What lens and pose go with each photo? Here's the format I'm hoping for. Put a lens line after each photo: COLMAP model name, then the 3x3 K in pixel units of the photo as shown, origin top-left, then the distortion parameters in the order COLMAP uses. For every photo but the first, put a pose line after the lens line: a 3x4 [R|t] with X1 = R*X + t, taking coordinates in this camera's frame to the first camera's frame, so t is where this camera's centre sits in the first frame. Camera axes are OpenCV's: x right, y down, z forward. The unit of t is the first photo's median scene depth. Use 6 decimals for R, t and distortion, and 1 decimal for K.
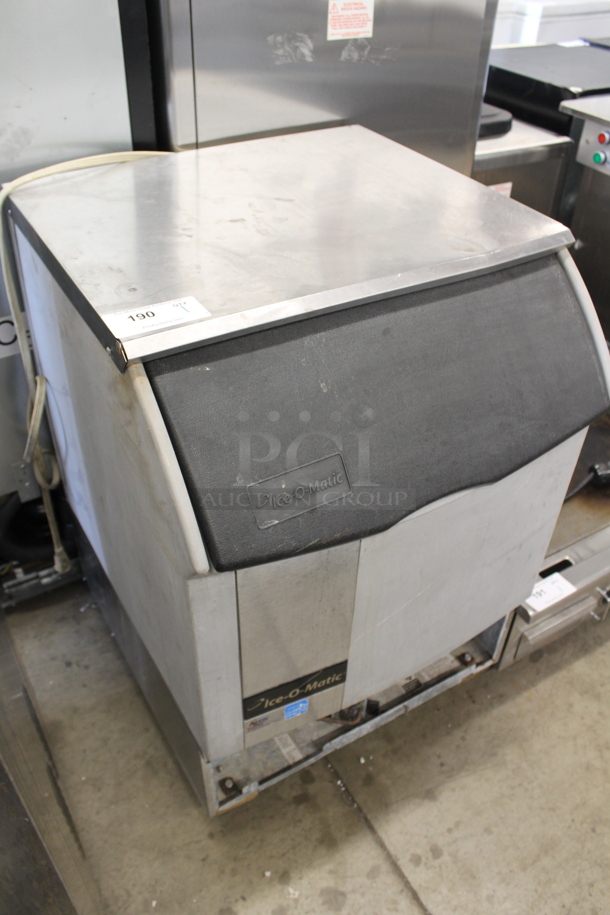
lens RADIAL K [[761.8, 0, 295.2], [0, 761.8, 455.6], [0, 0, 1]] dist [-0.154397, 0.126405]
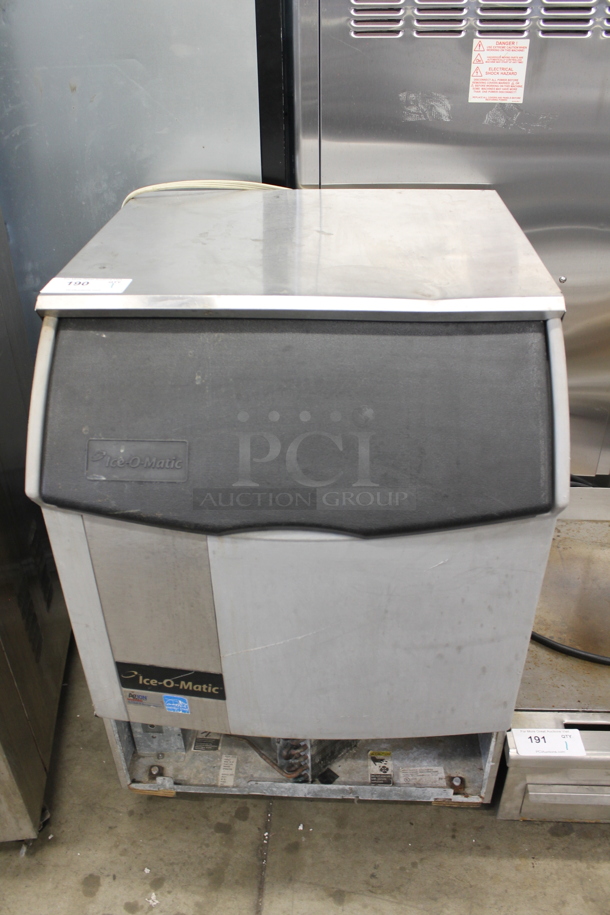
lens RADIAL K [[768.5, 0, 305.0], [0, 768.5, 457.5], [0, 0, 1]] dist [-0.153734, 0.130655]
pose [[0.833670, 0.267771, -0.483004, 0.482015], [-0.325401, 0.944818, -0.037850, 0.003237], [0.446216, 0.188724, 0.874800, 0.104453]]
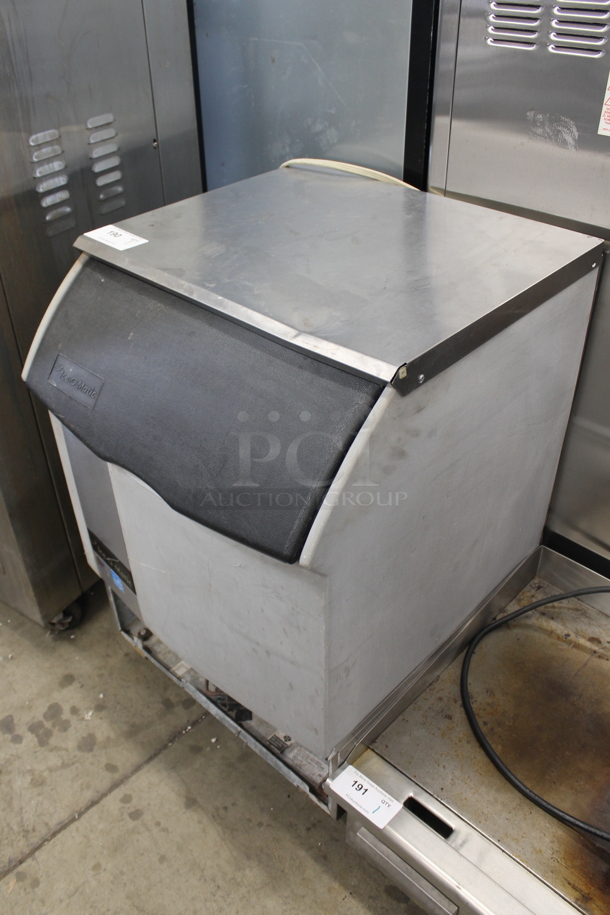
lens RADIAL K [[768.5, 0, 305.0], [0, 768.5, 457.5], [0, 0, 1]] dist [-0.153734, 0.130655]
pose [[0.284746, 0.555905, -0.780954, 0.851365], [-0.592658, 0.742412, 0.312379, -0.352109], [0.753443, 0.373891, 0.540860, 0.409949]]
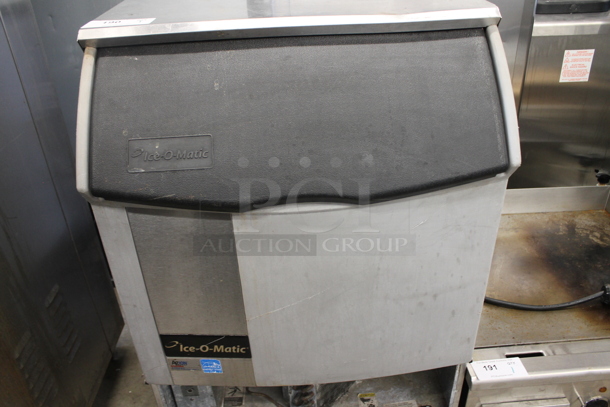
lens RADIAL K [[512.3, 0, 305.0], [0, 512.3, 203.5], [0, 0, 1]] dist [-0.153734, 0.130655]
pose [[0.886122, 0.187066, -0.424021, 0.392474], [-0.247813, 0.964390, -0.092419, 0.099159], [0.391633, 0.186973, 0.900924, 0.216857]]
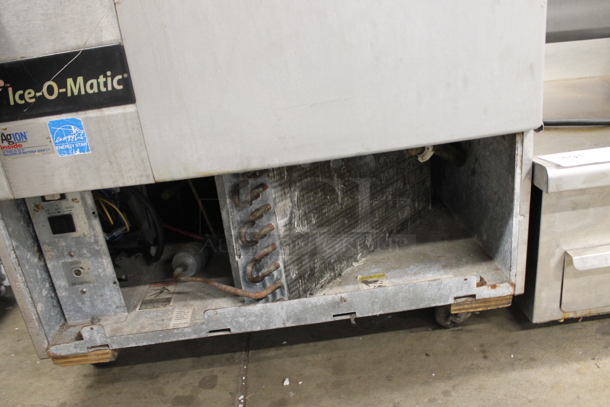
lens RADIAL K [[512.3, 0, 305.0], [0, 512.3, 203.5], [0, 0, 1]] dist [-0.153734, 0.130655]
pose [[0.890206, 0.052554, -0.452516, 0.354688], [-0.178702, 0.953993, -0.240755, 0.409630], [0.419045, 0.295187, 0.858642, 0.625543]]
